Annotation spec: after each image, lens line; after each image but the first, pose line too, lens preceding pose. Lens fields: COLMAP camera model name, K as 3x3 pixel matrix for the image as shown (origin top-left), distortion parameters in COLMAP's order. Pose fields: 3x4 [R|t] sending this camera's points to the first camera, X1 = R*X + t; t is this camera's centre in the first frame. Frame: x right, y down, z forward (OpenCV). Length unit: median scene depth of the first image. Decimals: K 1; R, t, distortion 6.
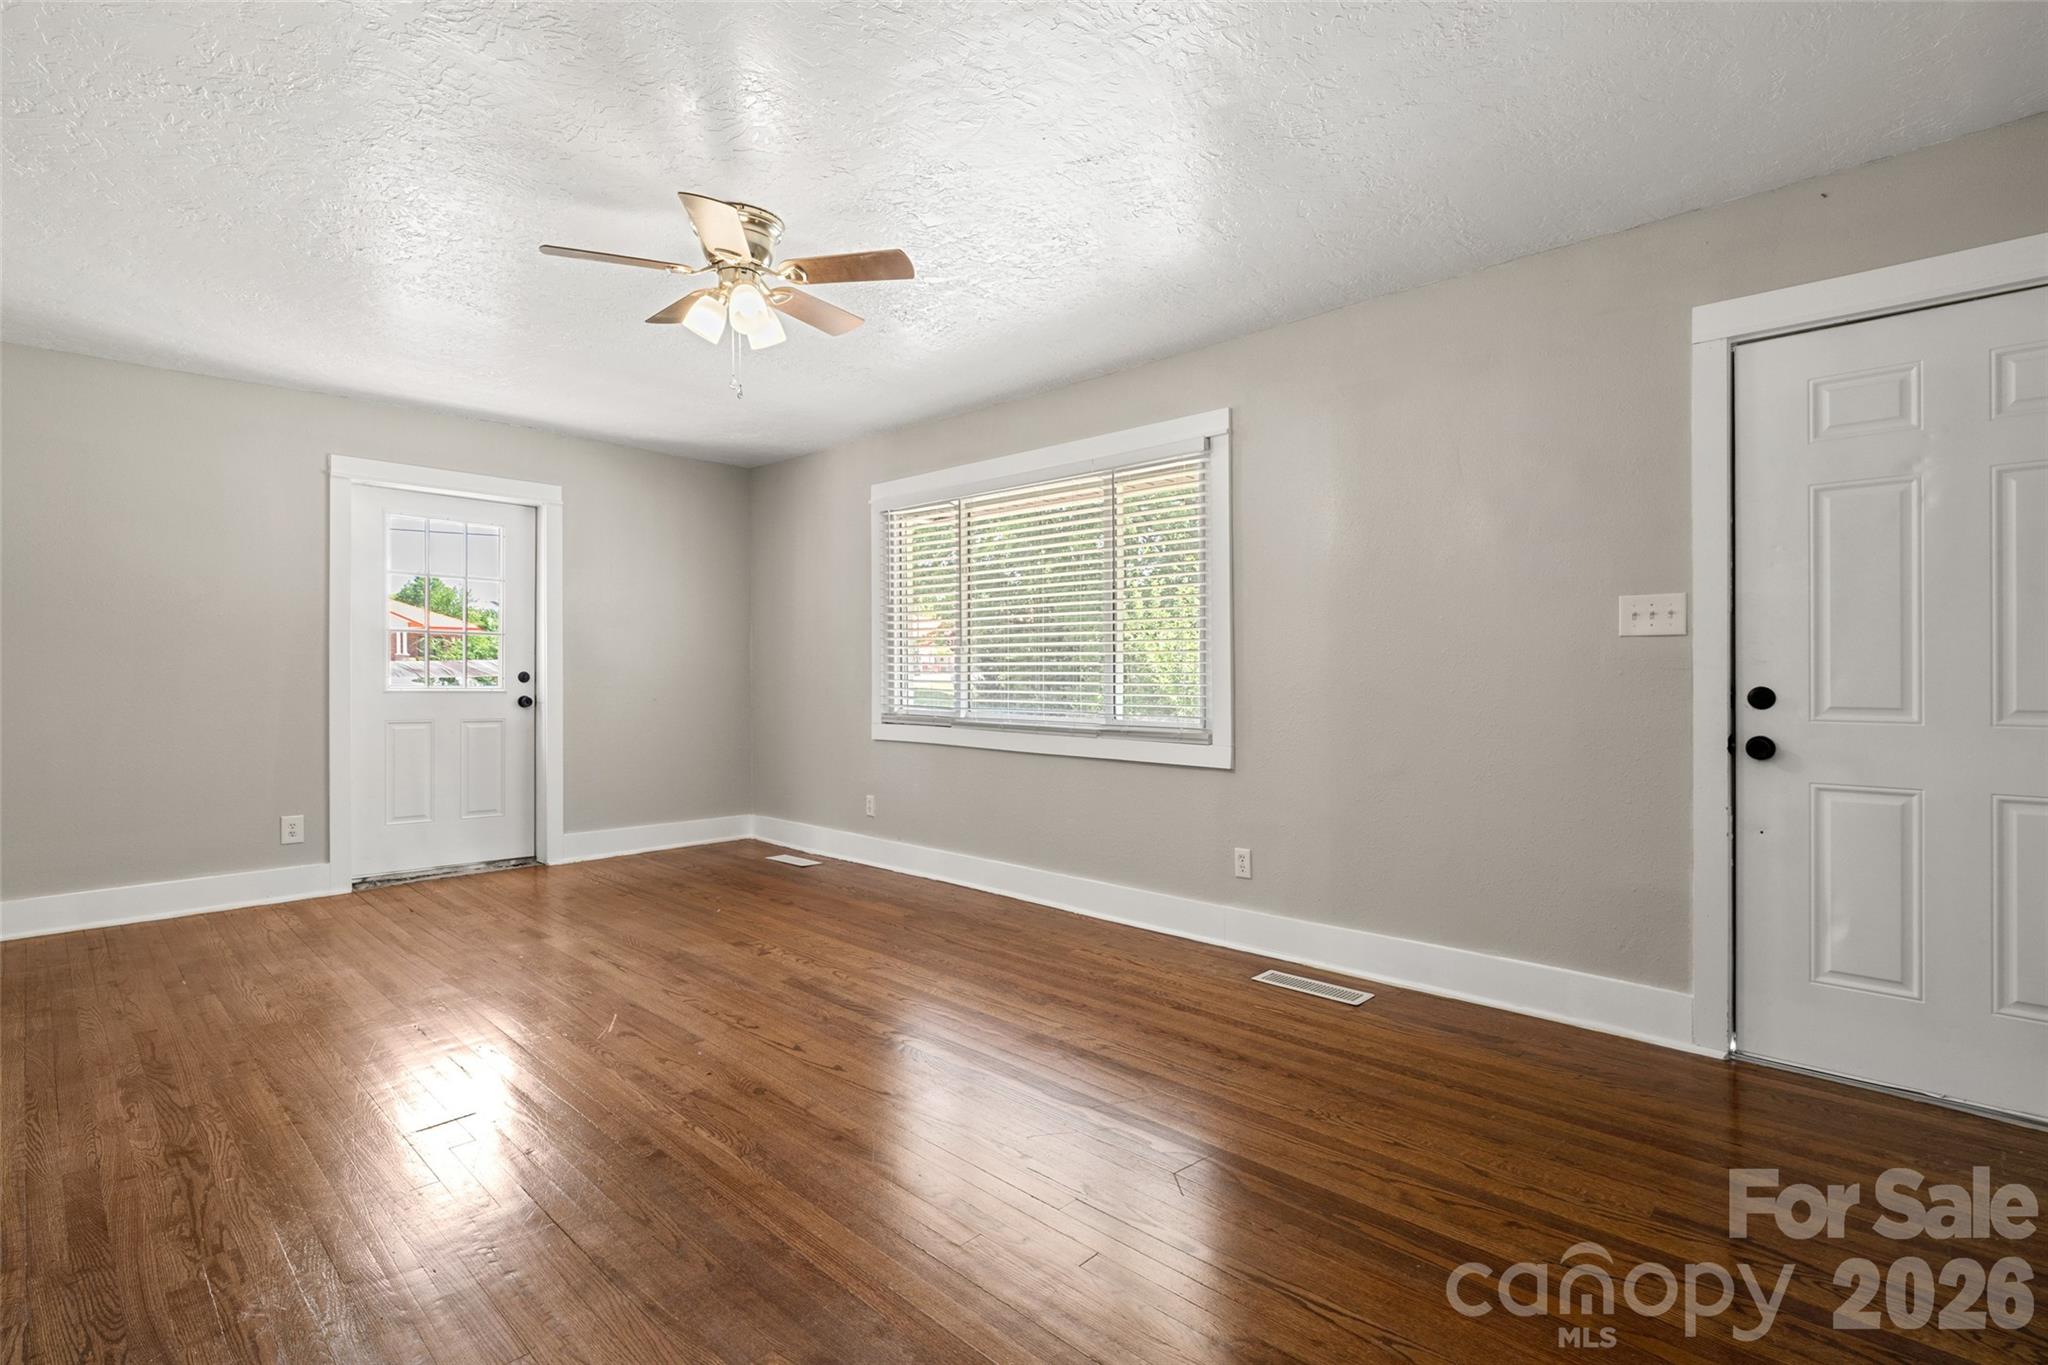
lens RADIAL K [[970.6, 0, 1033.5], [0, 970.6, 683.7], [0, 0, 1]] dist [0.000151, 0.000776]
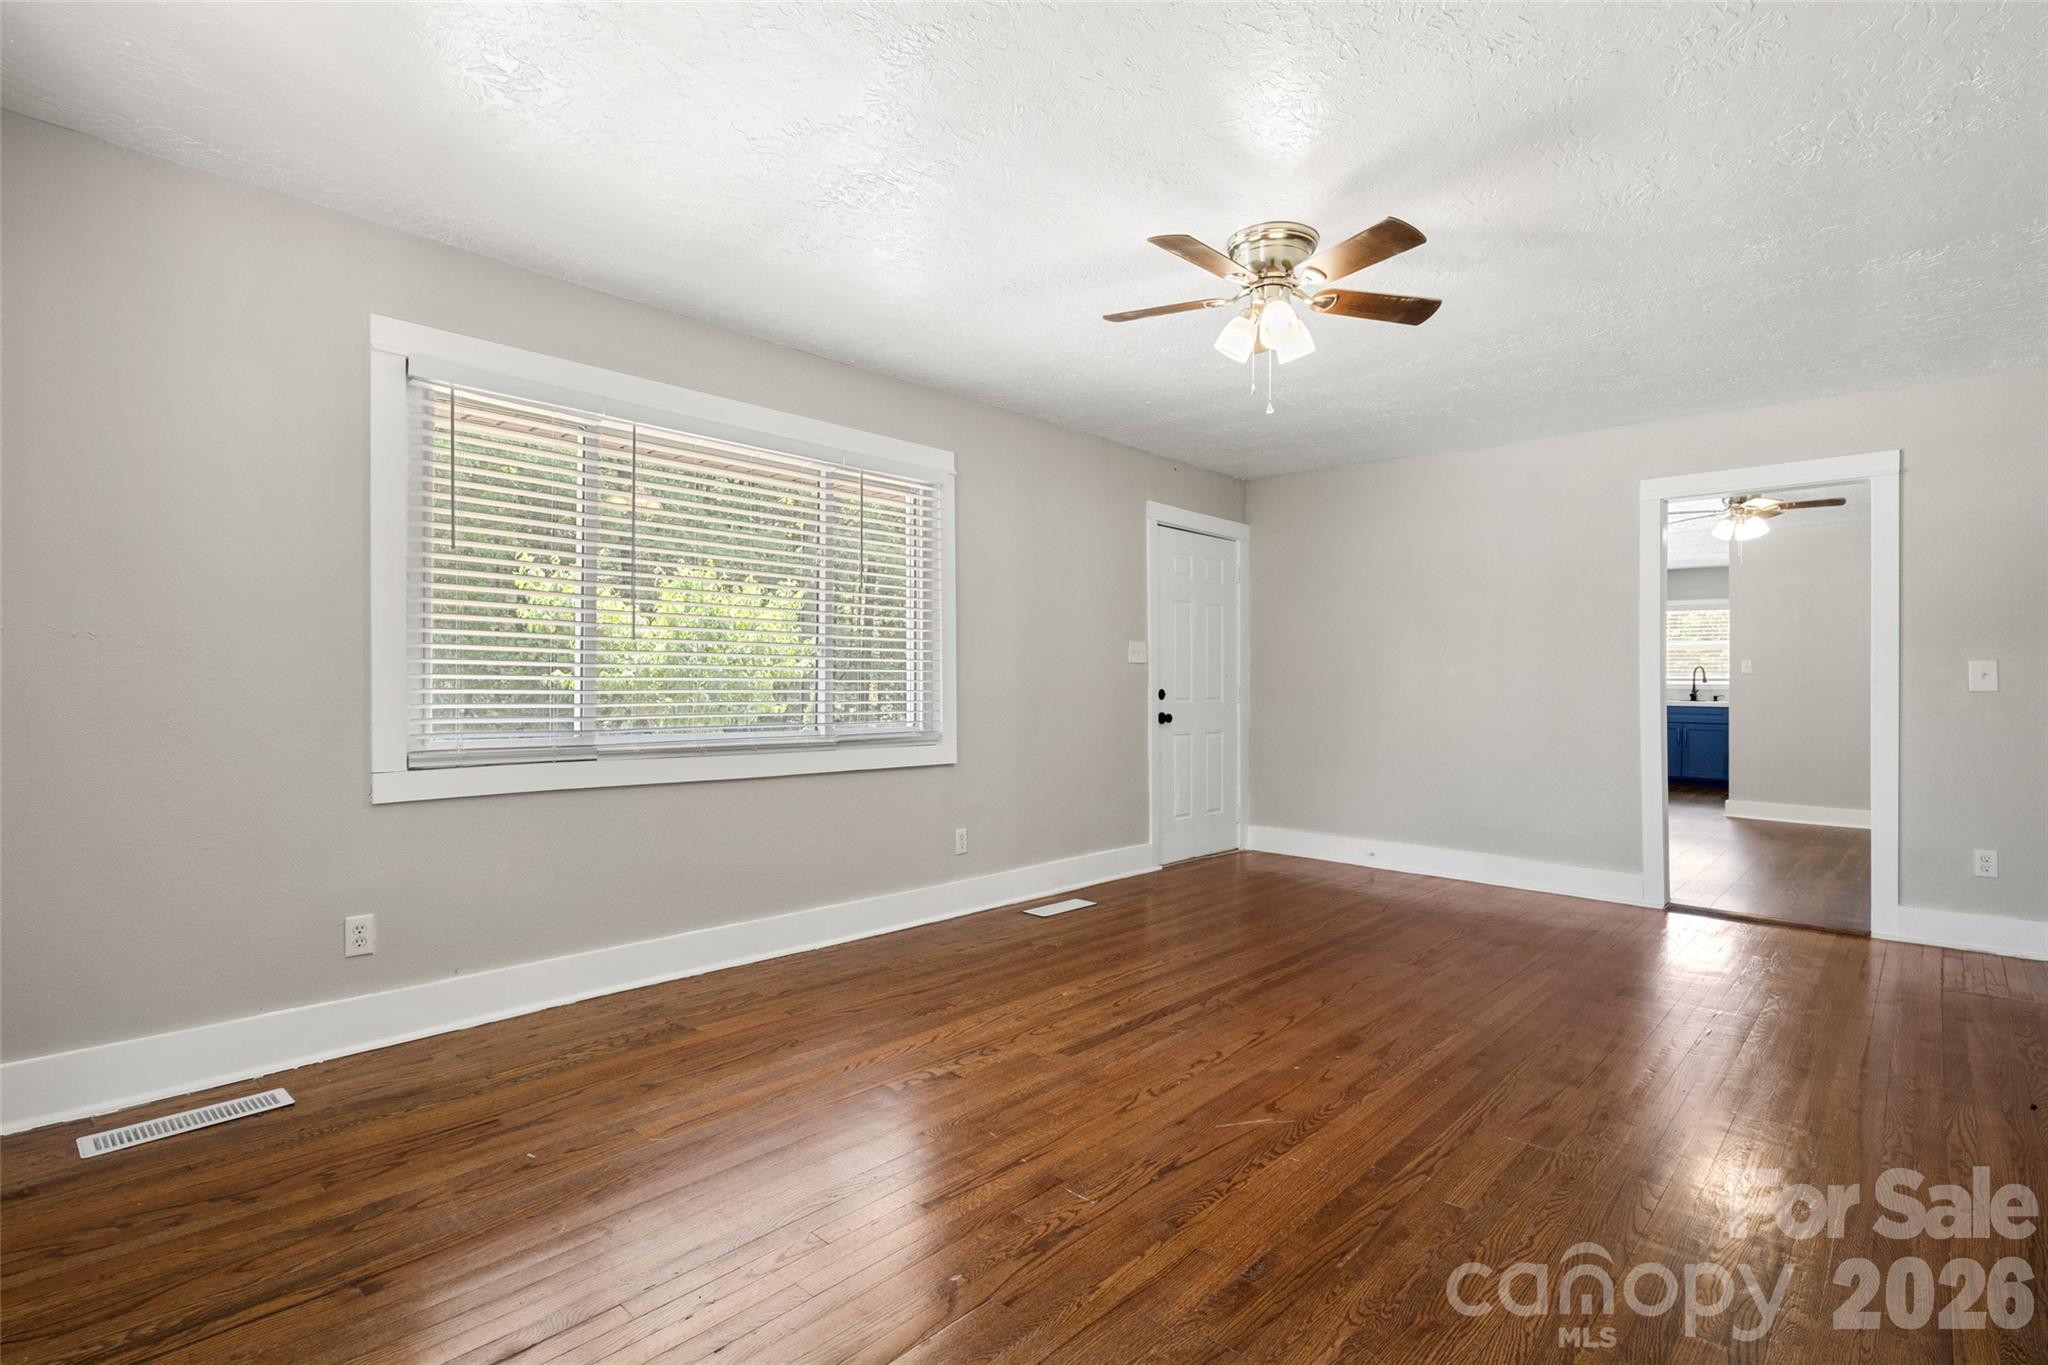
lens RADIAL K [[970.6, 0, 1022.4], [0, 970.6, 675.9], [0, 0, 1]] dist [0.000151, 0.000776]
pose [[-0.007436, 0.004513, 0.999962, -0.896265], [0.000142, 0.999990, -0.004512, -0.010926], [-0.999972, 0.000109, -0.007437, 0.862914]]
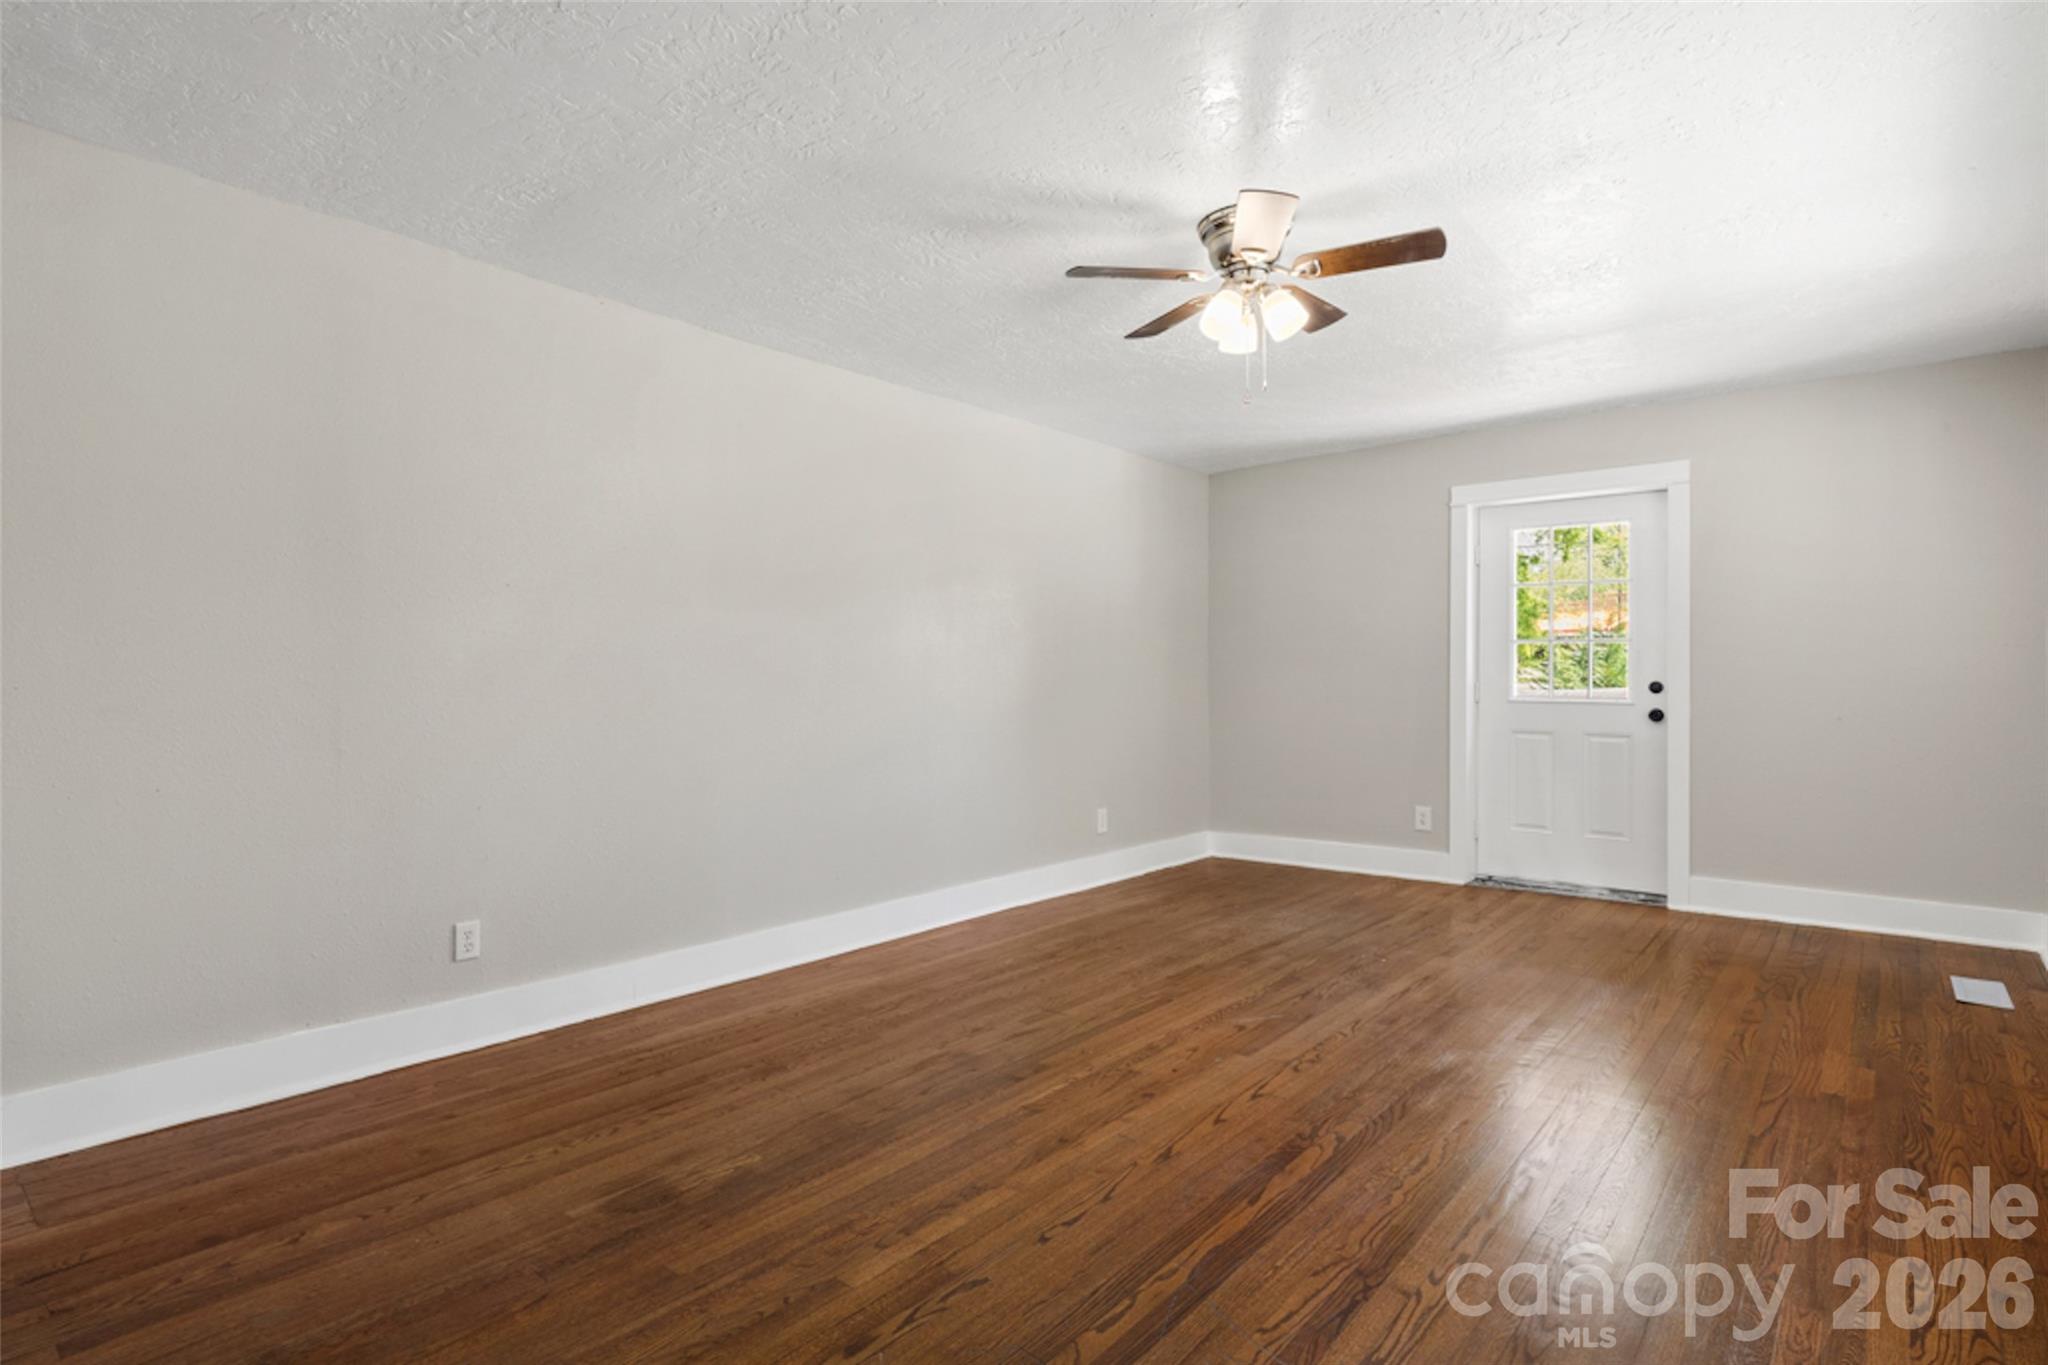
lens RADIAL K [[1048.3, 0, 1024.8], [0, 1048.3, 679.2], [0, 0, 1]] dist [0.006343, 0.000443]
pose [[0.064215, -0.003614, -0.997930, 0.496041], [-0.007434, 0.999964, -0.004100, -0.007836], [0.997908, 0.007682, 0.064186, 0.485472]]
